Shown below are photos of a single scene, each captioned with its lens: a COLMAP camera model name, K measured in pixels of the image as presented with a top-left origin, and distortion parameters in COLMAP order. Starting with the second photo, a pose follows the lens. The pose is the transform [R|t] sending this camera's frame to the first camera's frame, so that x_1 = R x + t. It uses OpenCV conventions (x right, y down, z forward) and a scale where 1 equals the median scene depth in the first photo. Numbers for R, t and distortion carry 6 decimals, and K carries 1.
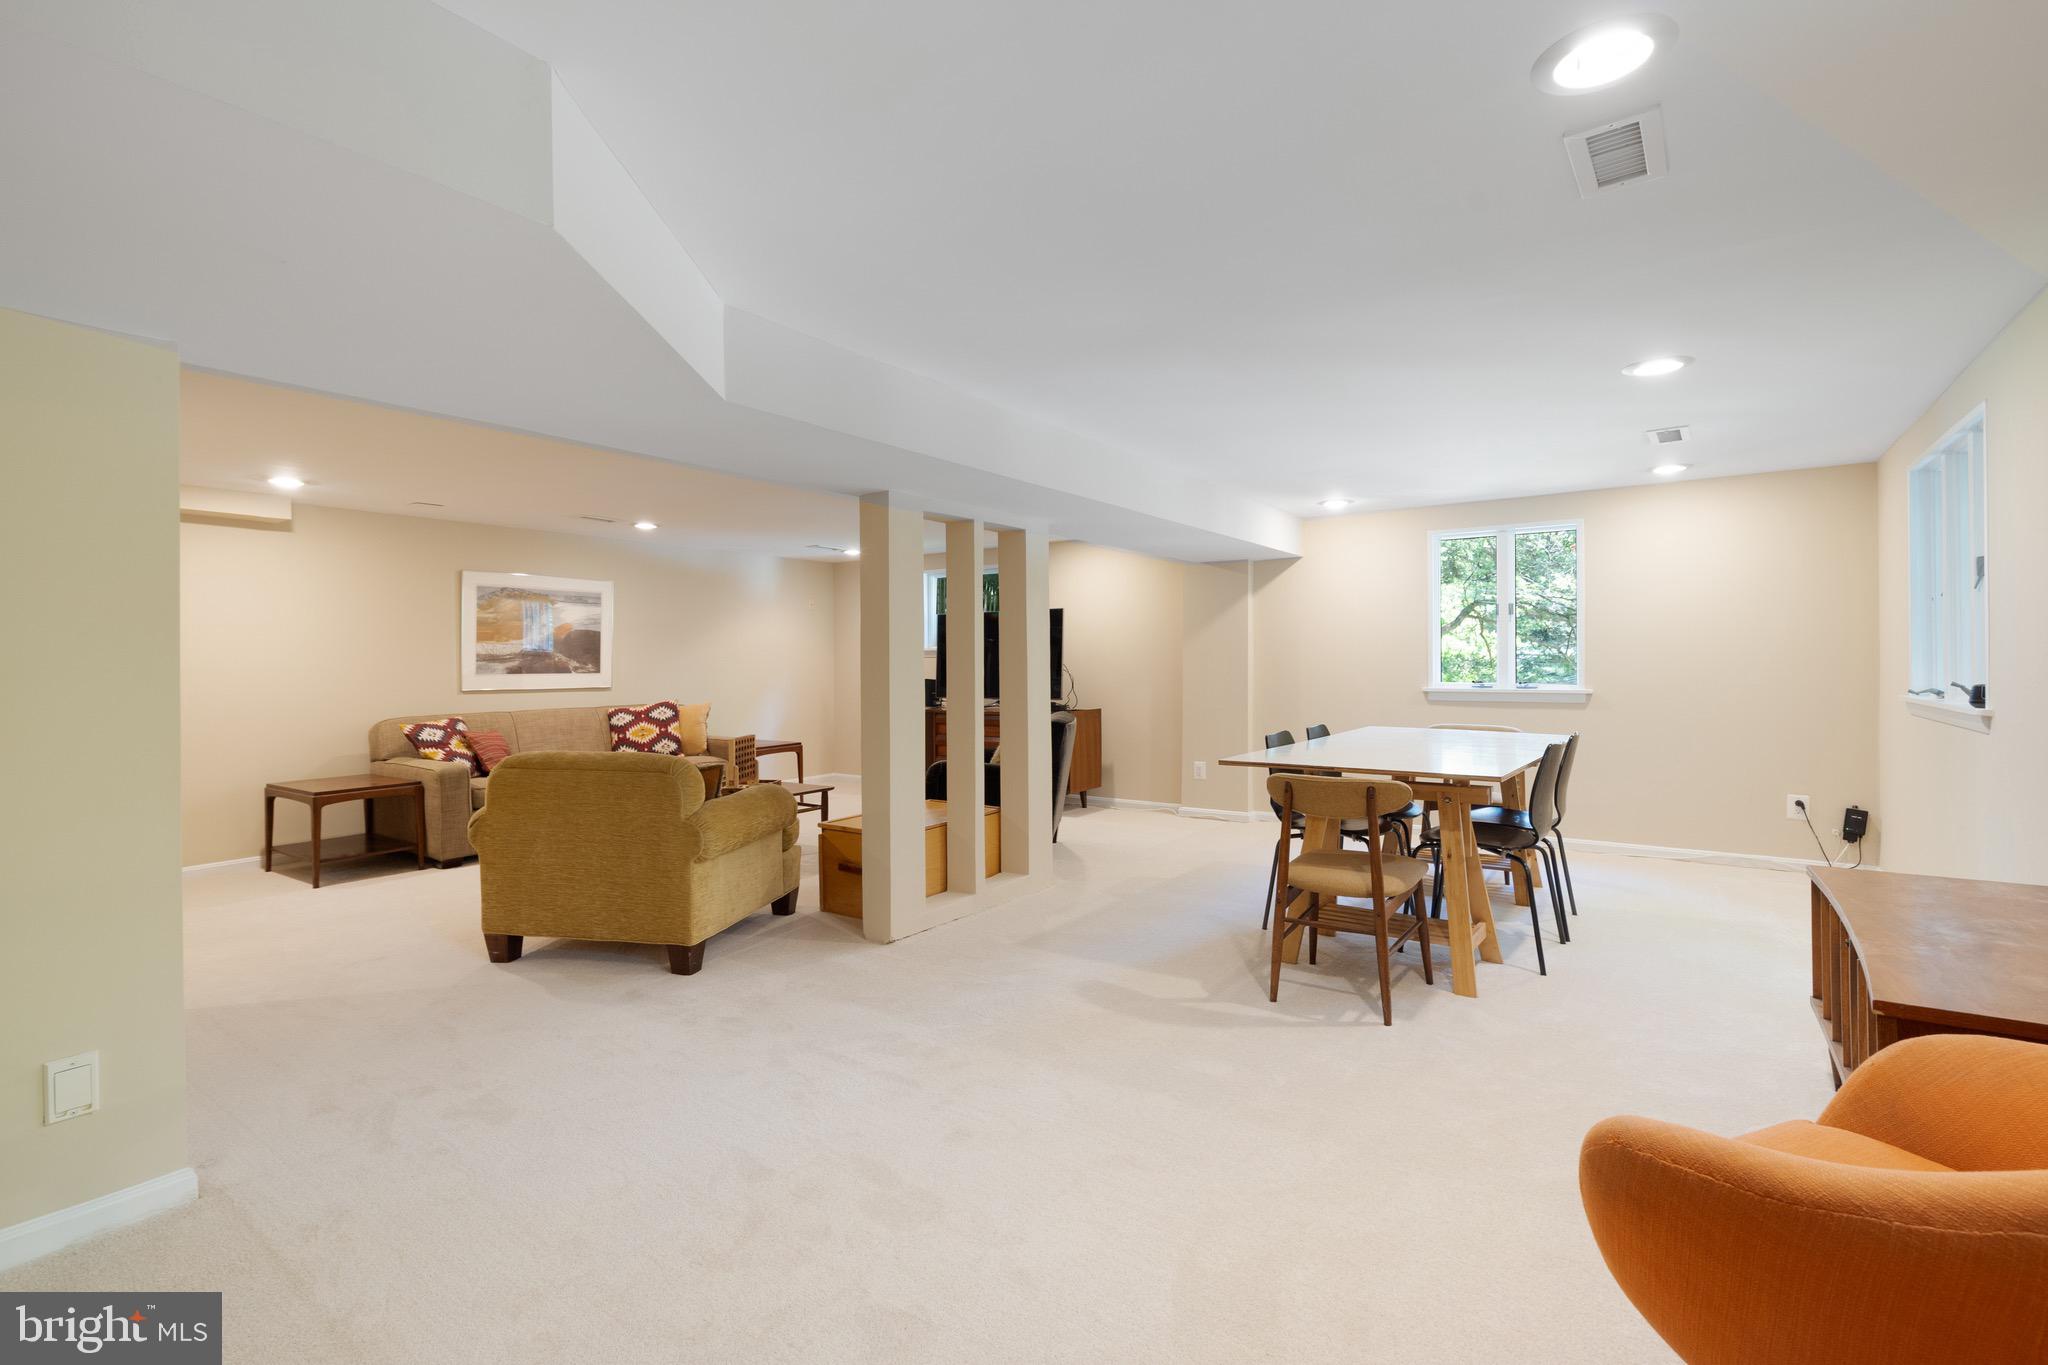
lens RADIAL K [[936.5, 0, 1013.5], [0, 936.5, 671.2], [0, 0, 1]] dist [-0.001536, 0.002252]
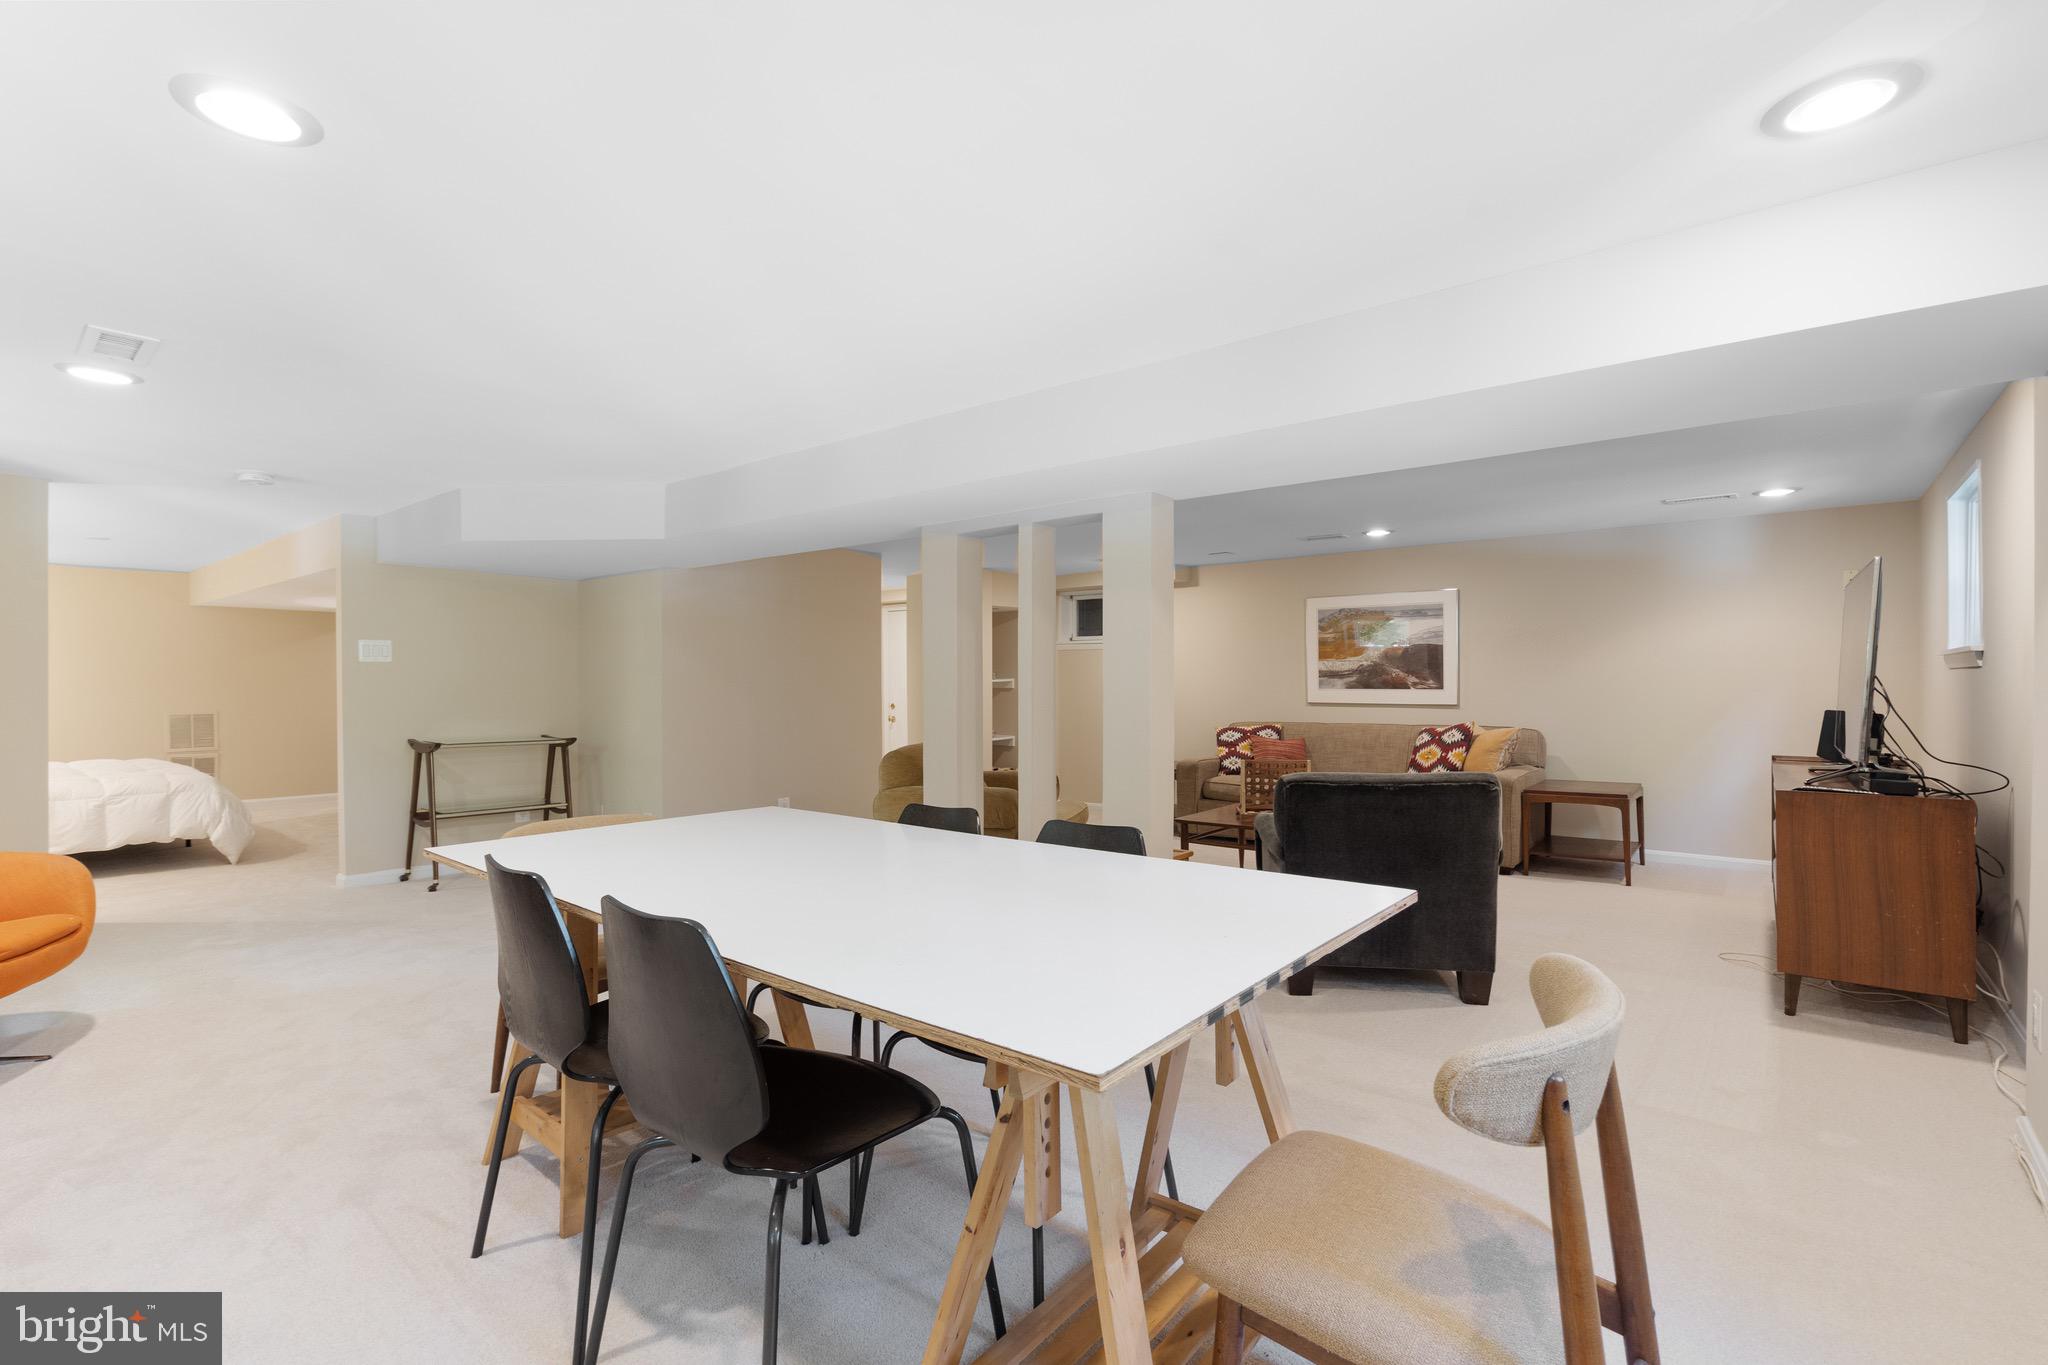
lens RADIAL K [[936.5, 0, 1019.0], [0, 936.5, 684.8], [0, 0, 1]] dist [-0.001536, 0.002252]
pose [[-0.061558, 0.005668, -0.998087, 0.551246], [-0.010404, 0.999926, 0.006320, -0.004557], [0.998049, 0.010773, -0.061494, 0.683544]]
